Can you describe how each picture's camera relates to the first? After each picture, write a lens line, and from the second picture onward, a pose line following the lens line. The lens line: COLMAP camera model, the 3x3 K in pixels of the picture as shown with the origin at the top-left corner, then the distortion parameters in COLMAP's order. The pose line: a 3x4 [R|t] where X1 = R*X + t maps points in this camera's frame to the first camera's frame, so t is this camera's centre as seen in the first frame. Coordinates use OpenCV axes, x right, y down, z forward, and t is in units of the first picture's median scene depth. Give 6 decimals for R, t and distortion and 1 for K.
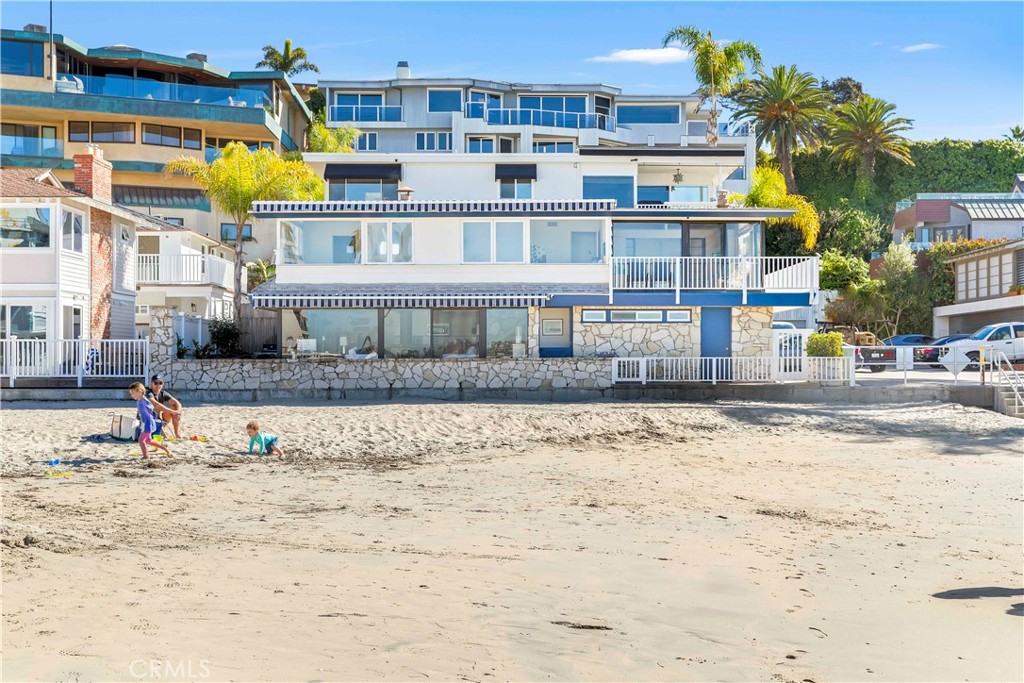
lens RADIAL K [[1395.4, 0, 509.8], [0, 1395.4, 383.8], [0, 0, 1]] dist [0.166924, 0.000000]
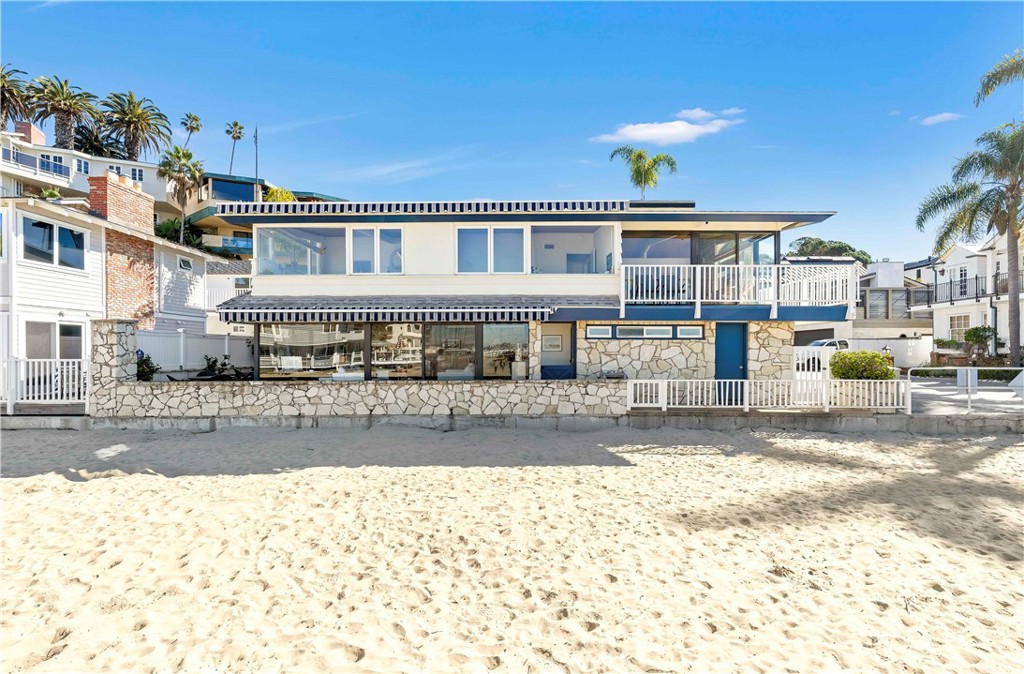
lens RADIAL K [[487.6, 0, 510.1], [0, 487.6, 353.4], [0, 0, 1]] dist [0.020709, -0.000362]
pose [[0.999996, 0.000718, -0.002664, 0.001766], [-0.000746, 0.999946, -0.010334, -0.031382], [0.002656, 0.010336, 0.999943, 0.686981]]
